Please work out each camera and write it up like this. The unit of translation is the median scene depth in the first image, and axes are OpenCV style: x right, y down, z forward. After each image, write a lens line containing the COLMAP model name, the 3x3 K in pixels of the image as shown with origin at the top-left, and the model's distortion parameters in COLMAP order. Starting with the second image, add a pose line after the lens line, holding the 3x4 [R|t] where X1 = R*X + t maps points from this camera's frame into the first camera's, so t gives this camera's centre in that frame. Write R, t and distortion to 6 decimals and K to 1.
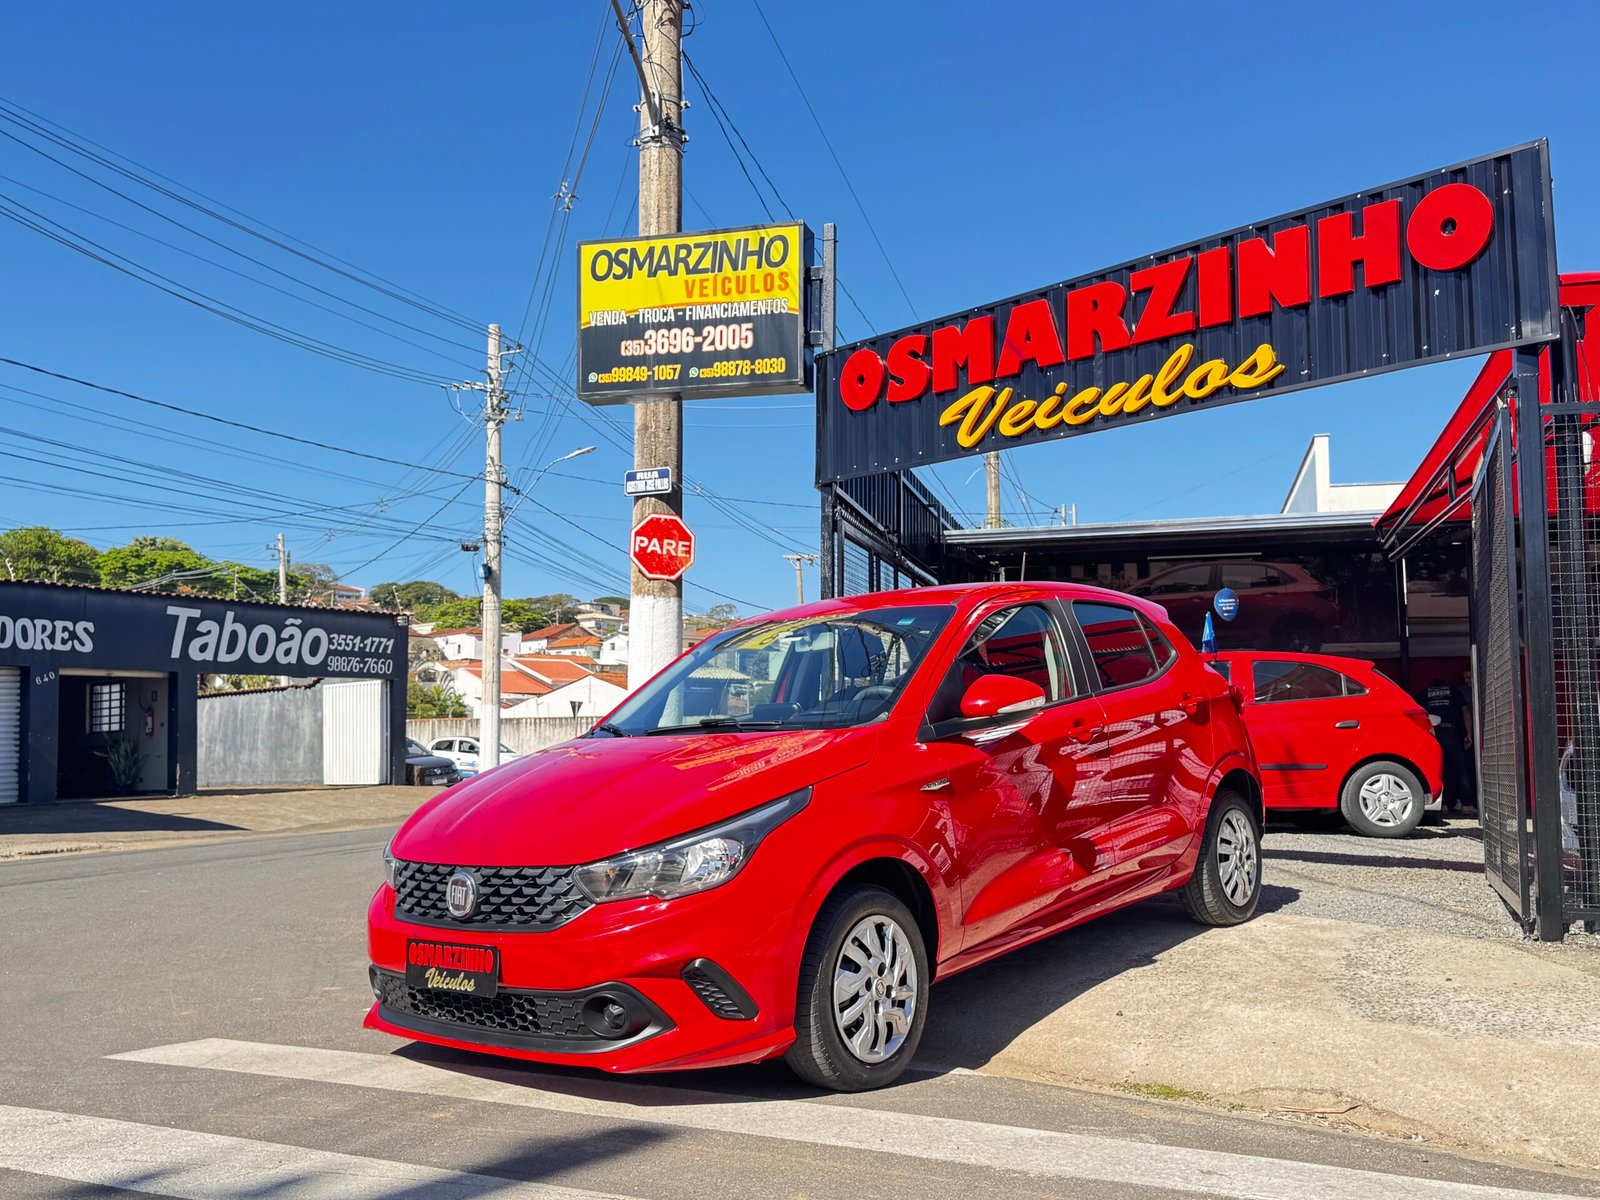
lens RADIAL K [[1367.1, 0, 805.5], [0, 1367.1, 603.9], [0, 0, 1]] dist [0.127902, -0.253250]
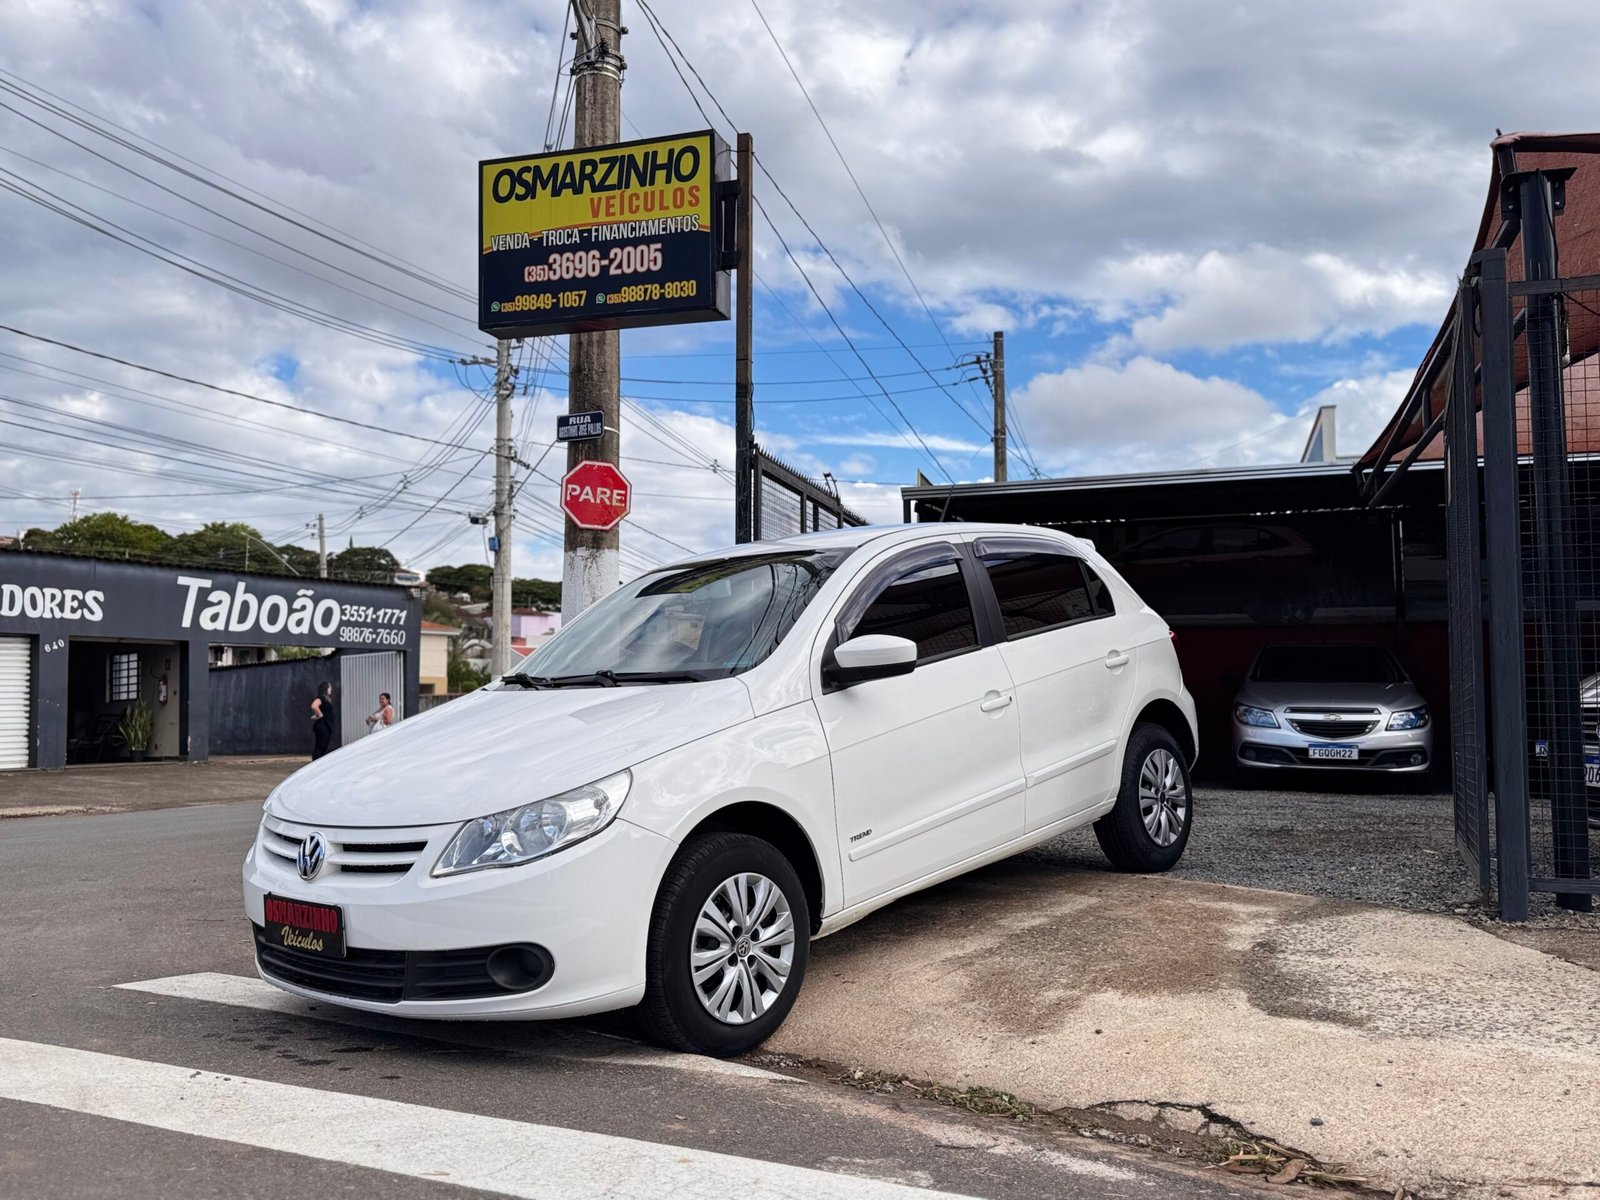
lens RADIAL K [[1302.0, 0, 789.1], [0, 1302.0, 603.1], [0, 0, 1]] dist [0.151478, -0.310268]
pose [[0.999184, -0.001693, -0.040348, 0.066803], [0.002208, 0.999916, 0.012736, 0.021518], [0.040323, -0.012815, 0.999105, 0.094043]]
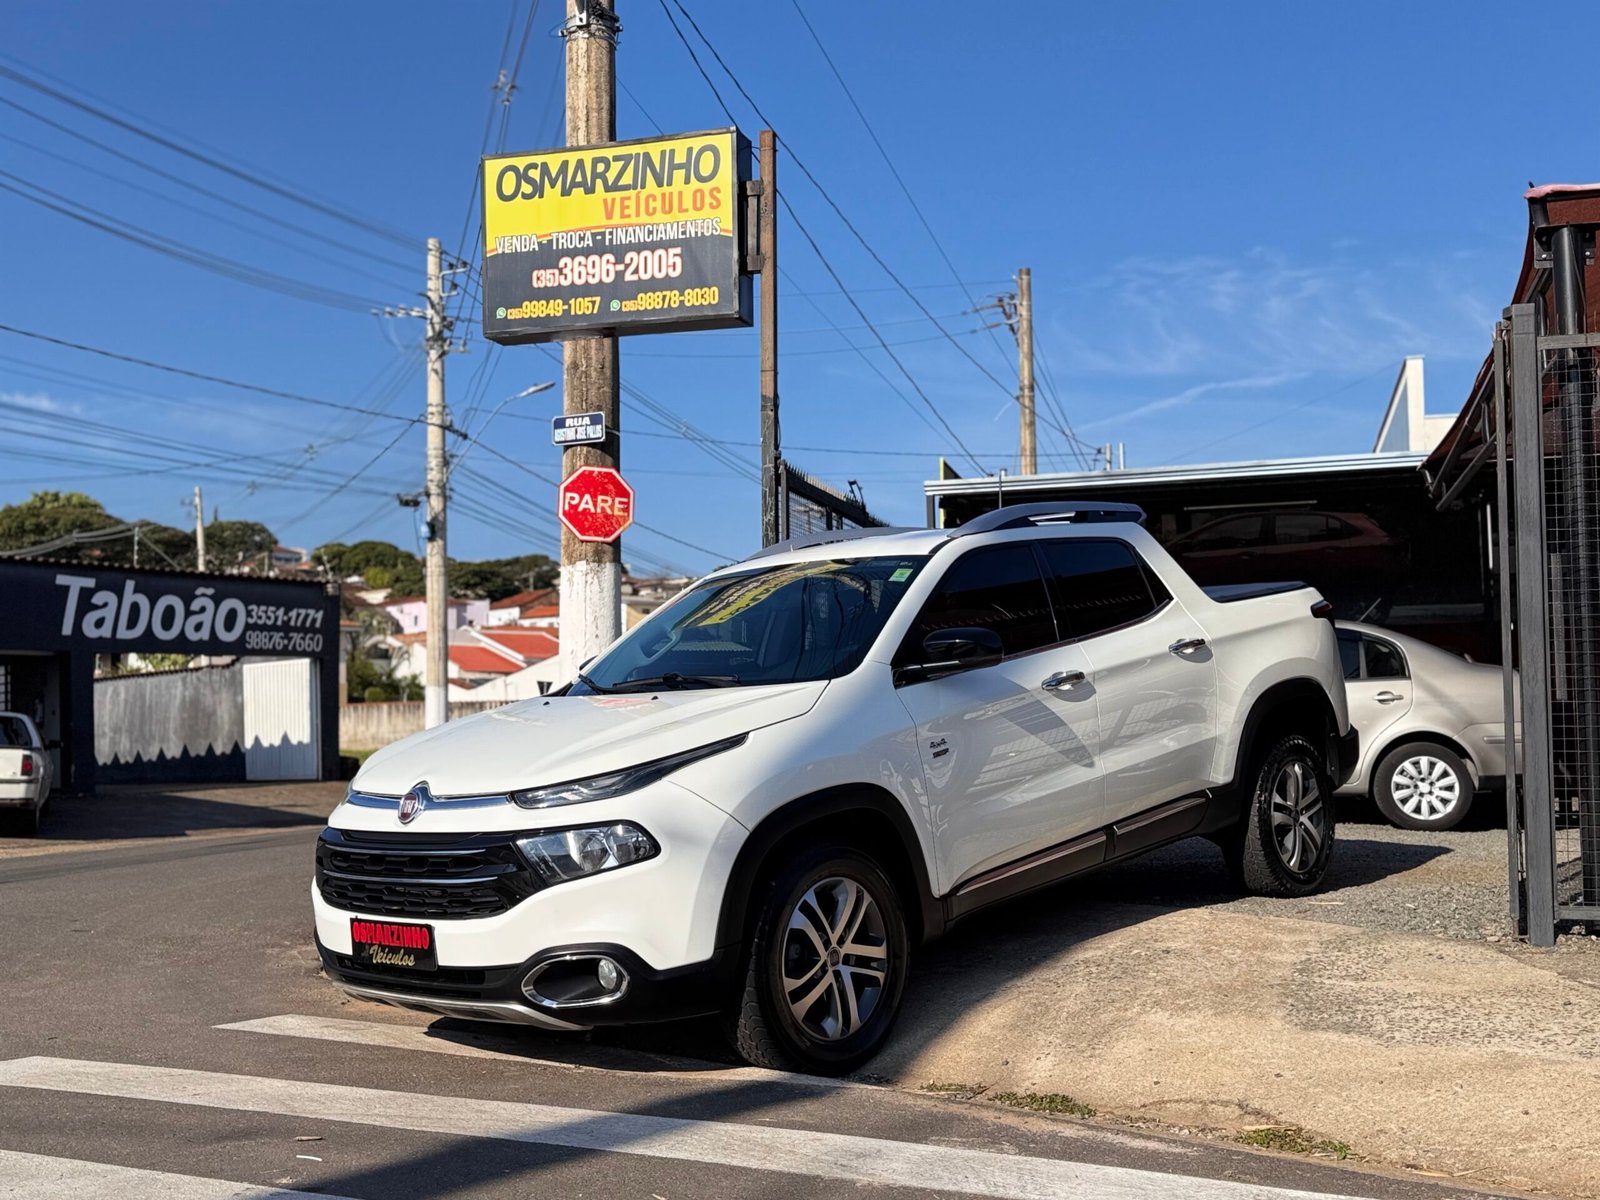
lens RADIAL K [[1624.5, 0, 798.1], [0, 1624.5, 607.2], [0, 0, 1]] dist [0.162780, -0.366199]
pose [[0.999758, -0.009892, -0.019655, 0.043675], [0.010425, 0.999576, 0.027177, -0.003302], [0.019378, -0.027375, 0.999437, -0.033760]]
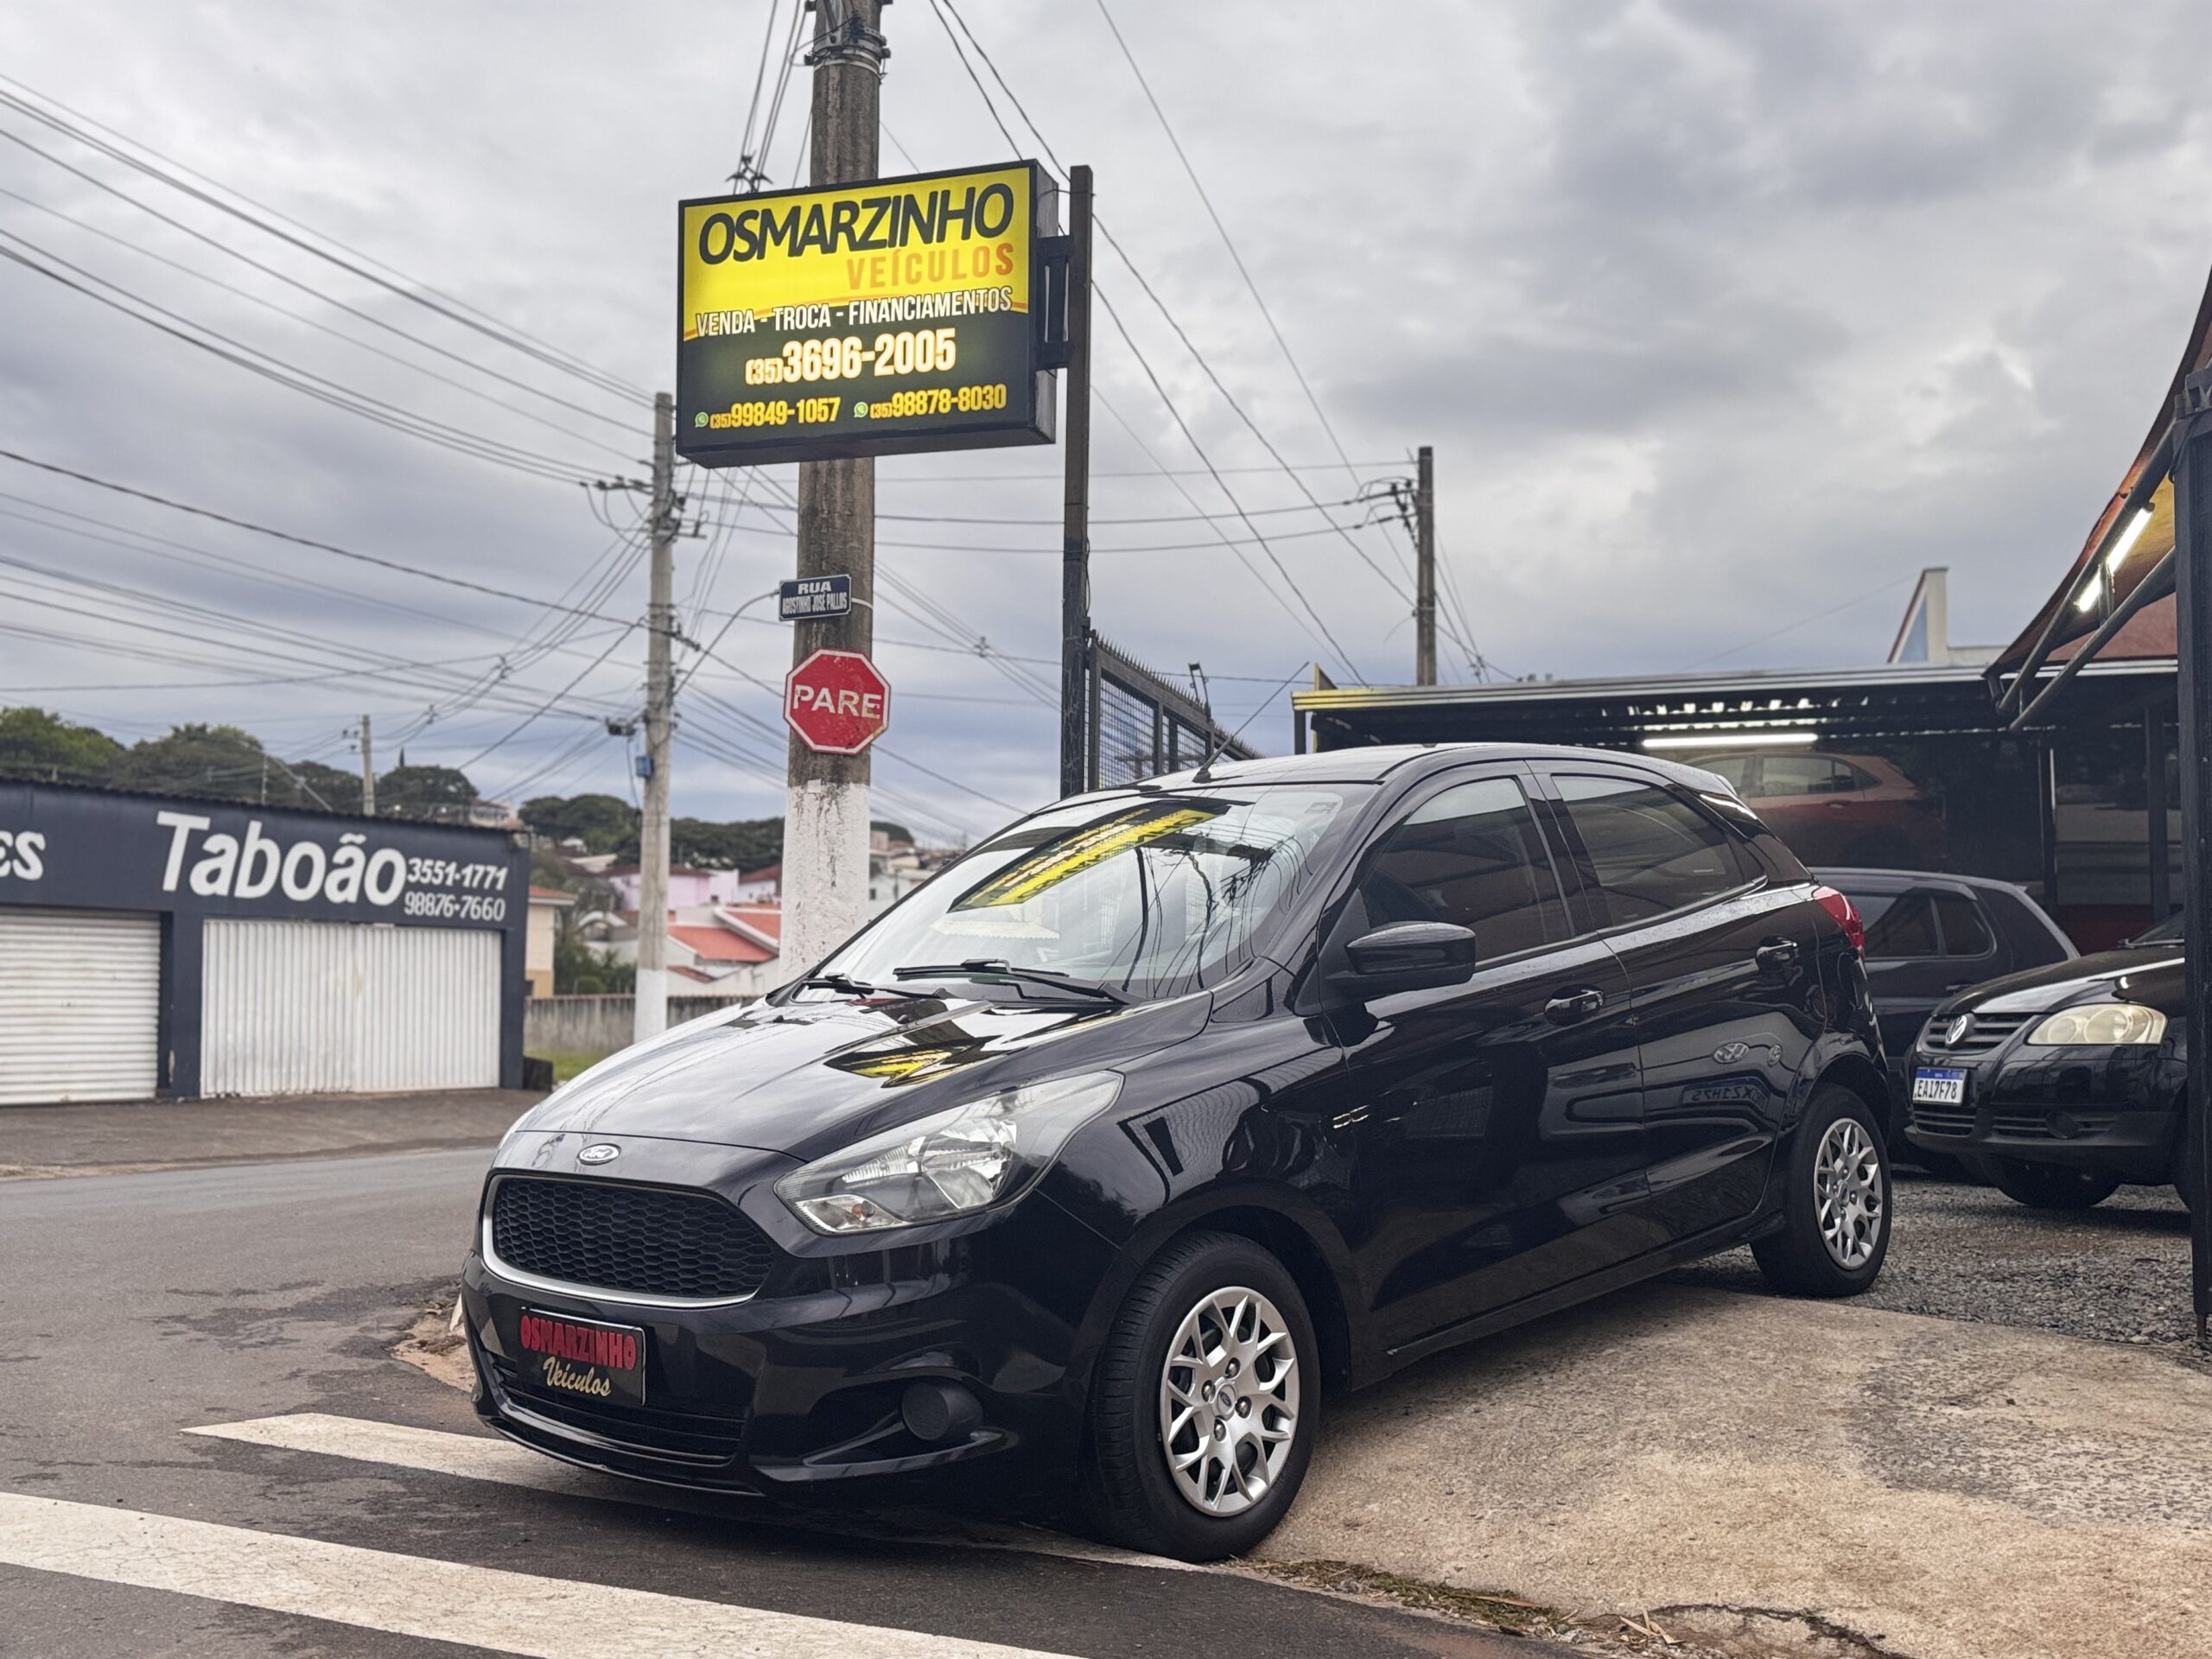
lens RADIAL K [[2033.7, 0, 1083.3], [0, 2033.7, 843.0], [0, 0, 1]] dist [0.154834, -0.291084]
pose [[0.999162, 0.008999, -0.039934, 0.046945], [-0.008823, 0.999951, 0.004585, 0.017440], [0.039974, -0.004229, 0.999192, 0.066206]]
